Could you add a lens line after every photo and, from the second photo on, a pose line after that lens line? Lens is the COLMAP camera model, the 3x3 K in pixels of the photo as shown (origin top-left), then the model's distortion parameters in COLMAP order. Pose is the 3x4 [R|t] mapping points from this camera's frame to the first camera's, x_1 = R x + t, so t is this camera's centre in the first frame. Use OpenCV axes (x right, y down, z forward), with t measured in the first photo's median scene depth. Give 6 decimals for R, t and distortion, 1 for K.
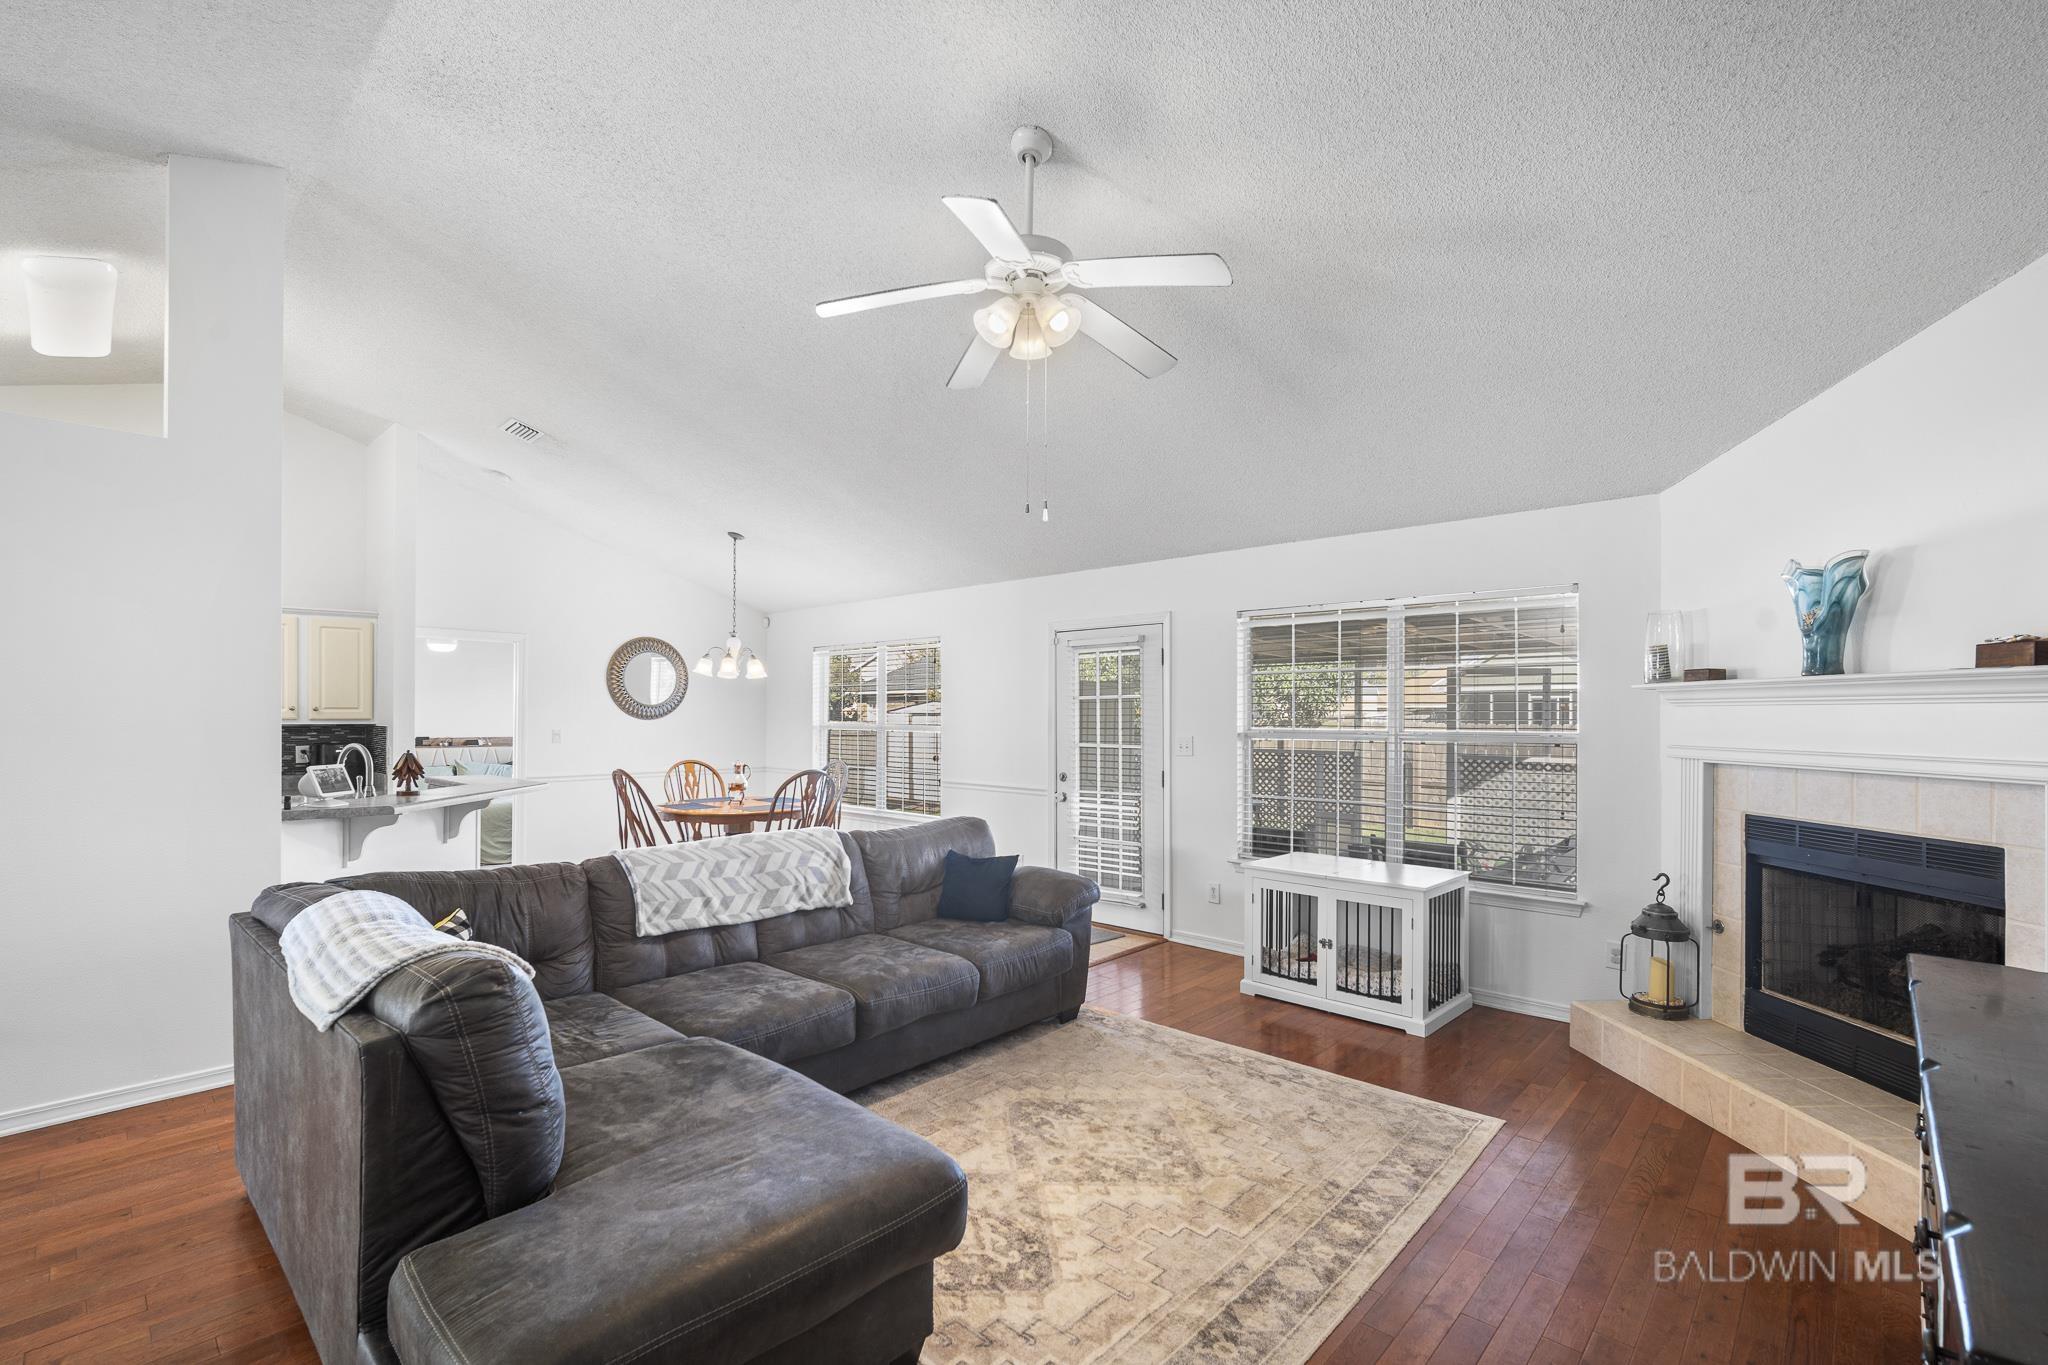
lens RADIAL K [[900.4, 0, 1018.1], [0, 900.4, 718.2], [0, 0, 1]] dist [-0.003949, -0.000228]
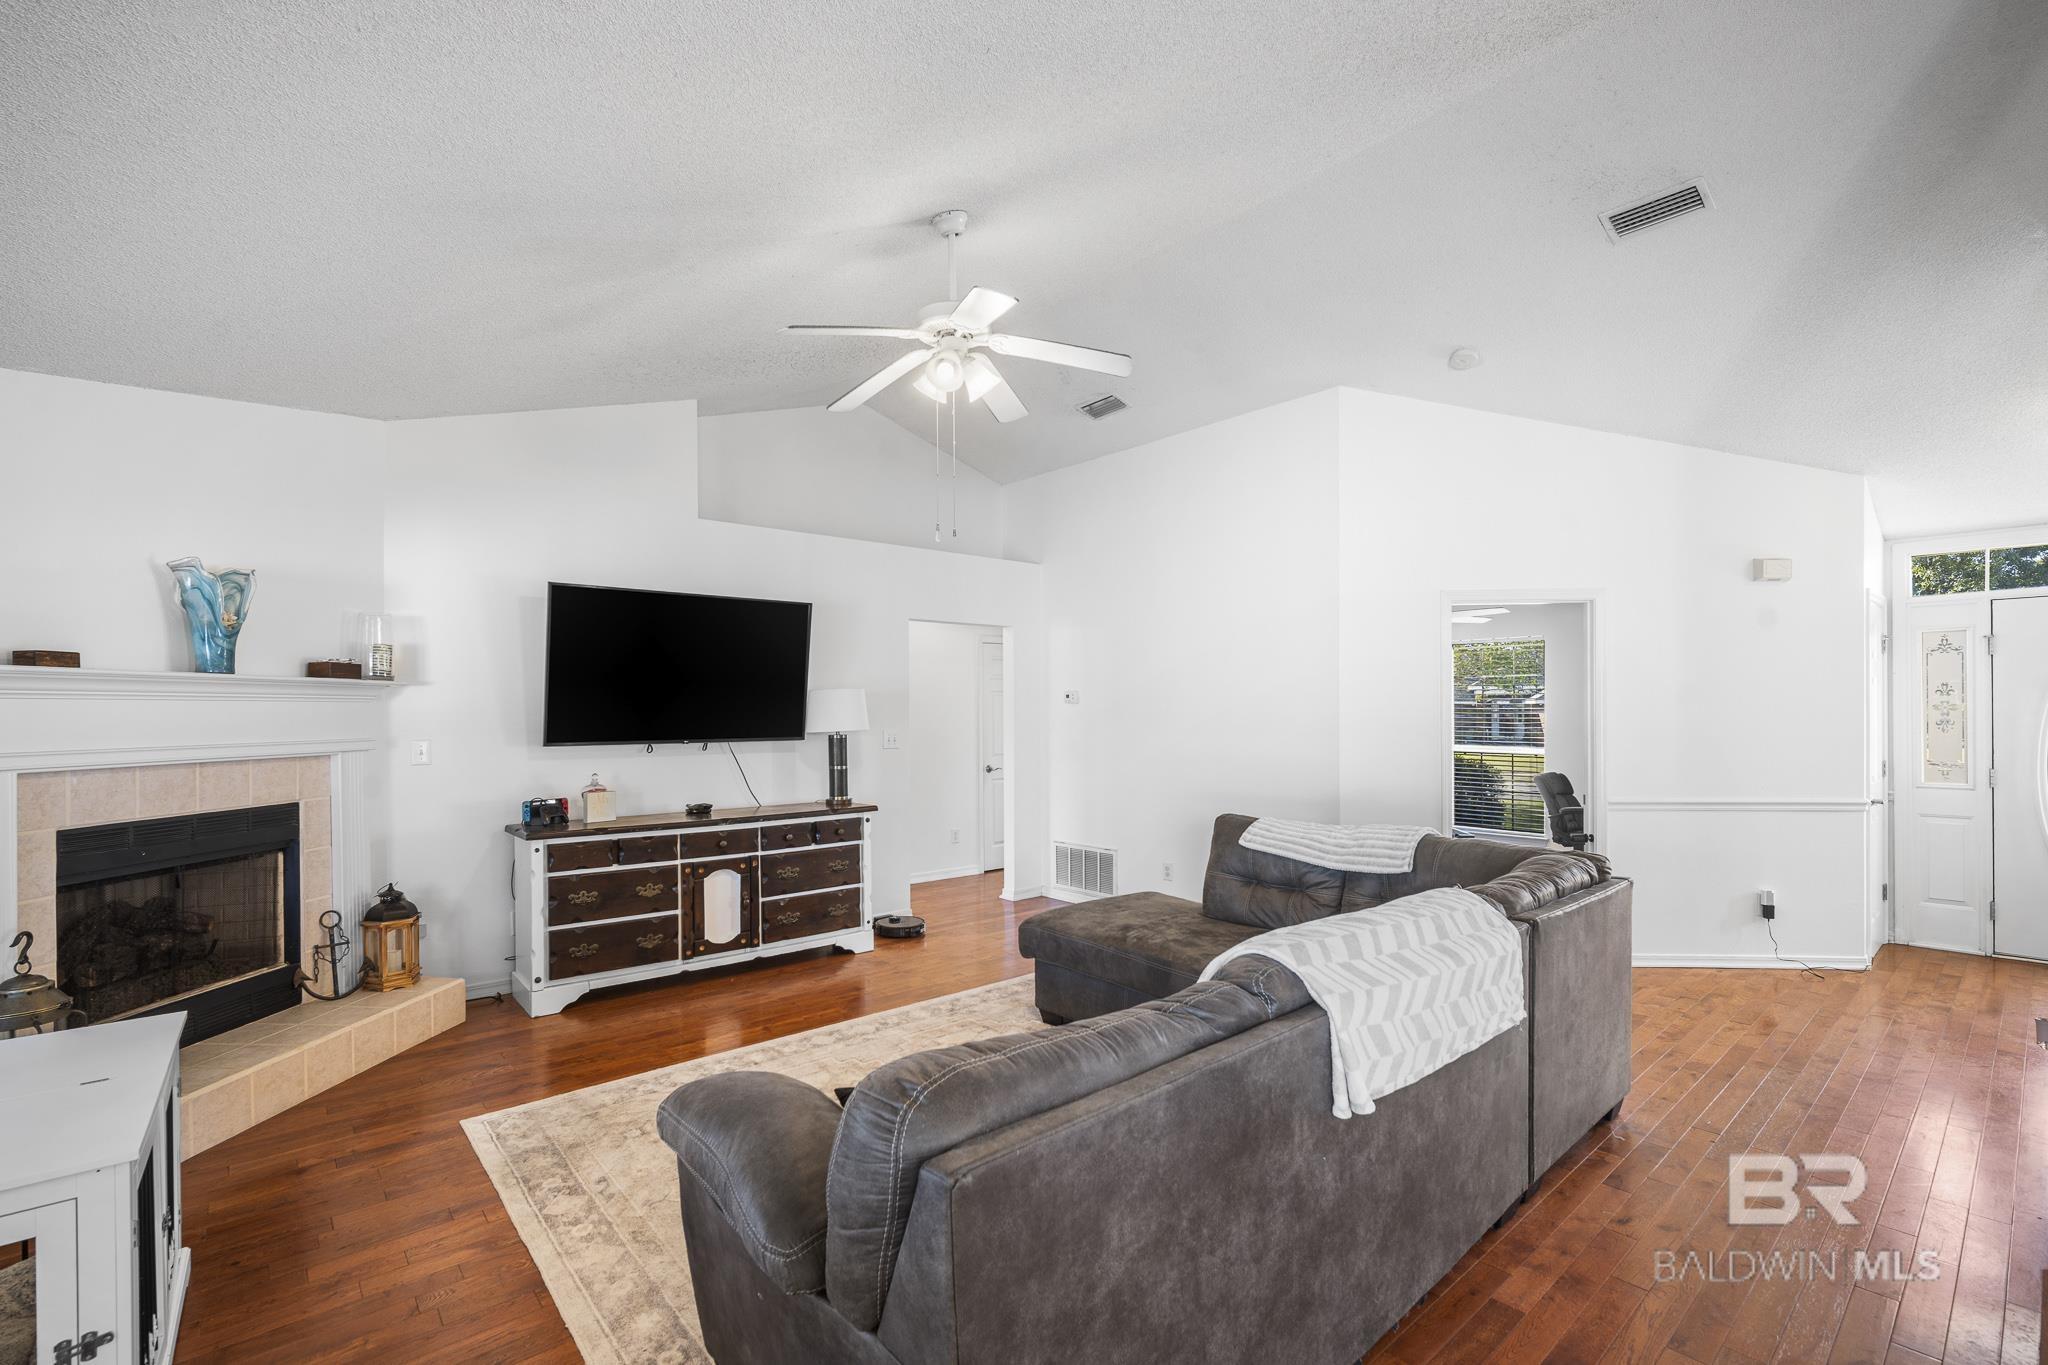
lens RADIAL K [[900.4, 0, 1026.8], [0, 900.4, 688.6], [0, 0, 1]] dist [-0.003949, -0.000228]
pose [[-0.994728, 0.005673, 0.102388, -0.144573], [0.003670, 0.999798, -0.019745, -0.003686], [-0.102480, -0.019265, -0.994549, 1.560058]]
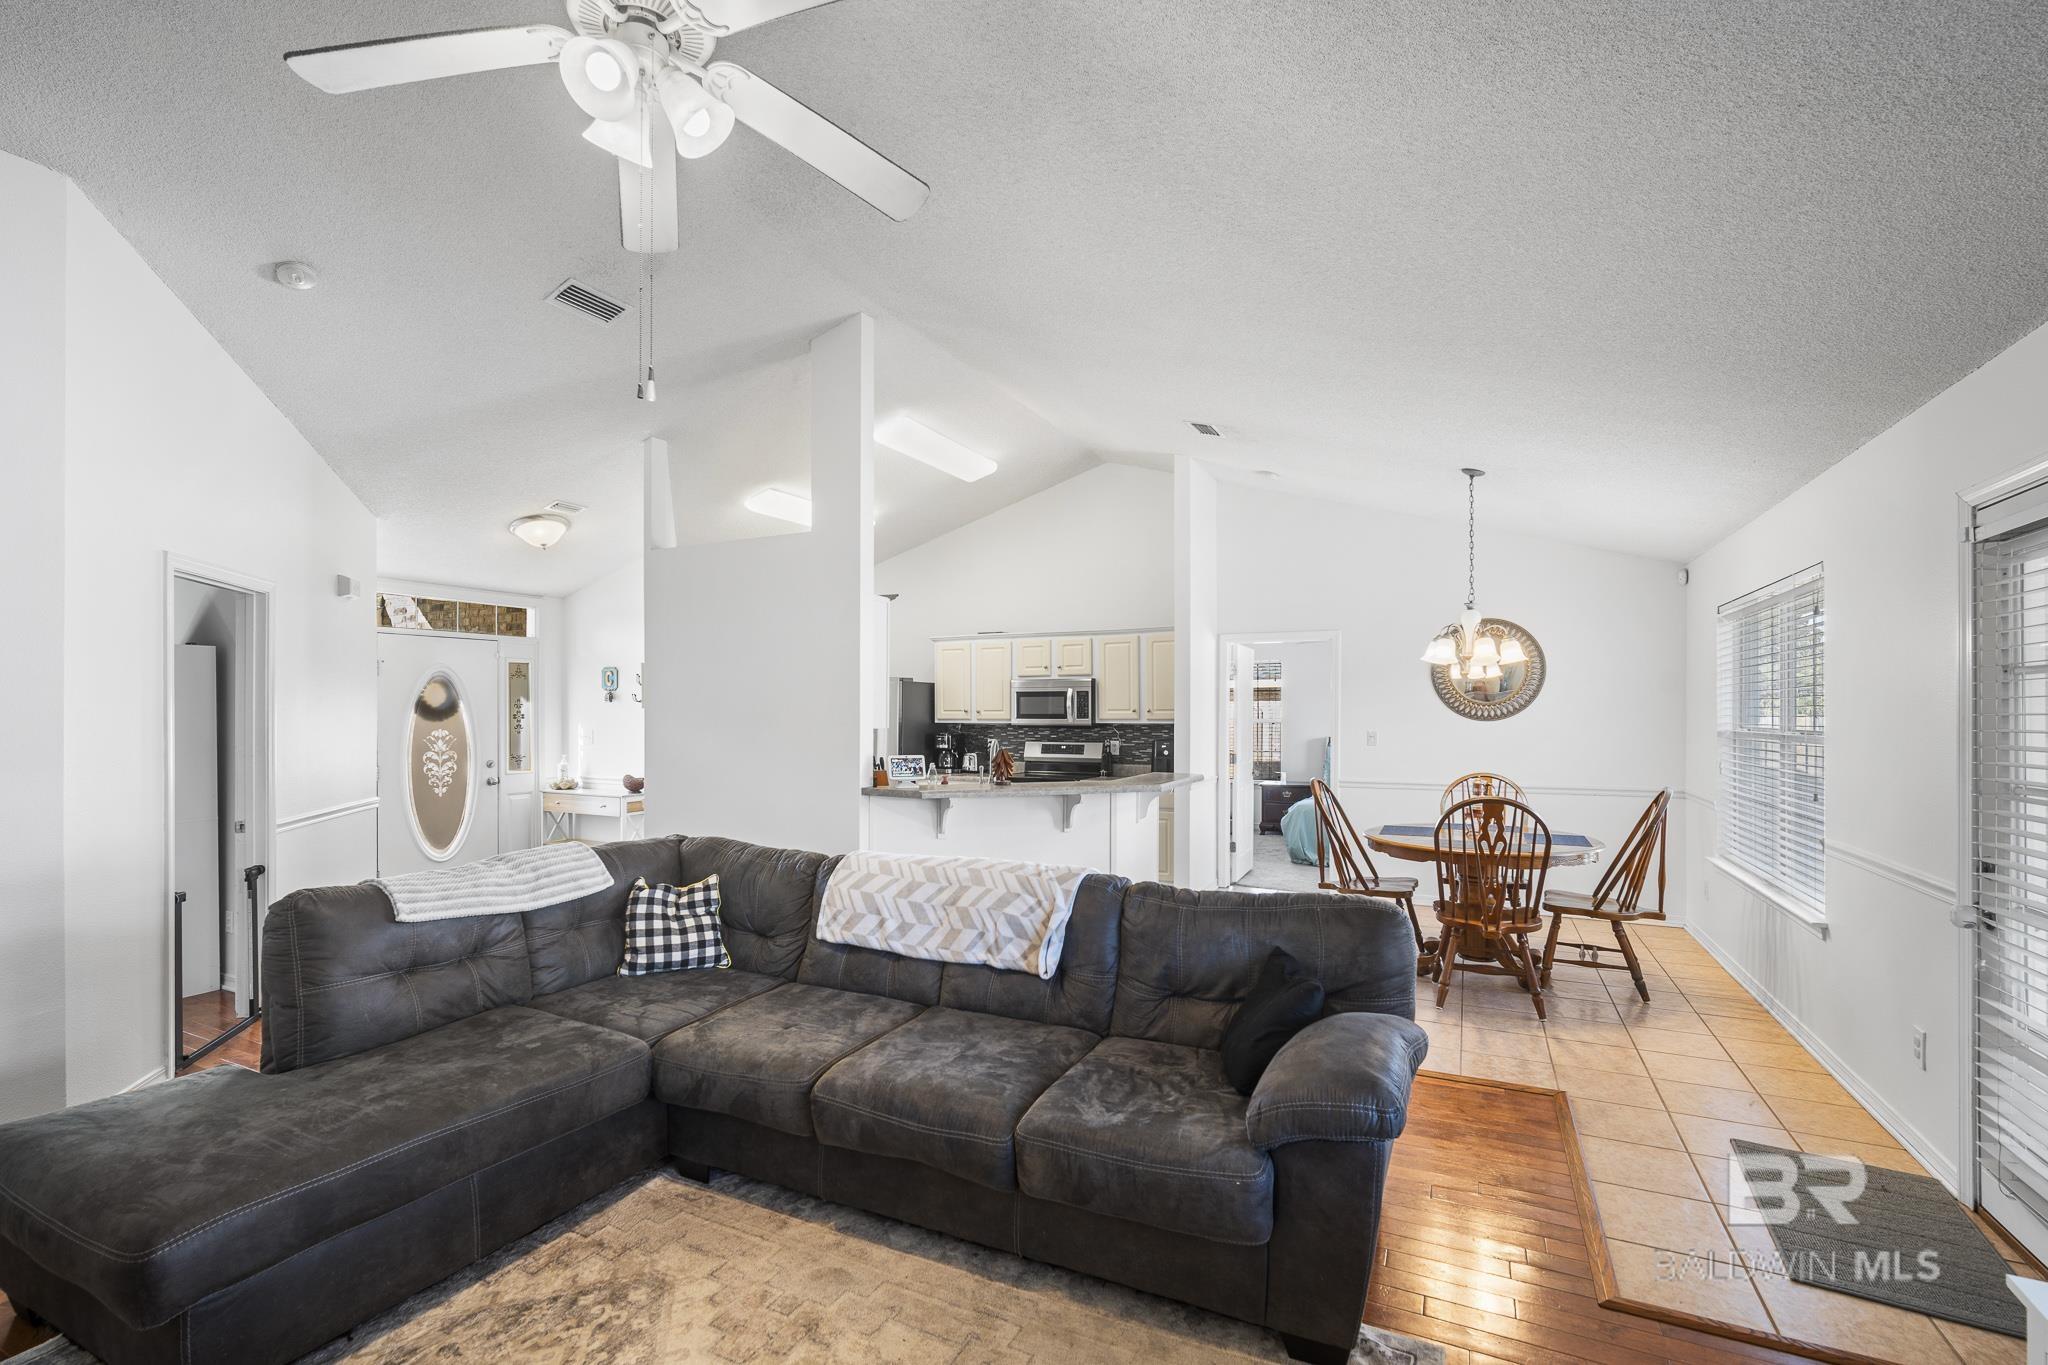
lens RADIAL K [[900.4, 0, 1037.3], [0, 900.4, 714.4], [0, 0, 1]] dist [-0.003949, -0.000228]
pose [[0.291530, -0.002968, -0.956557, 0.511635], [-0.000963, 0.999994, -0.003396, -0.002484], [0.956561, 0.001911, 0.291526, 0.794735]]
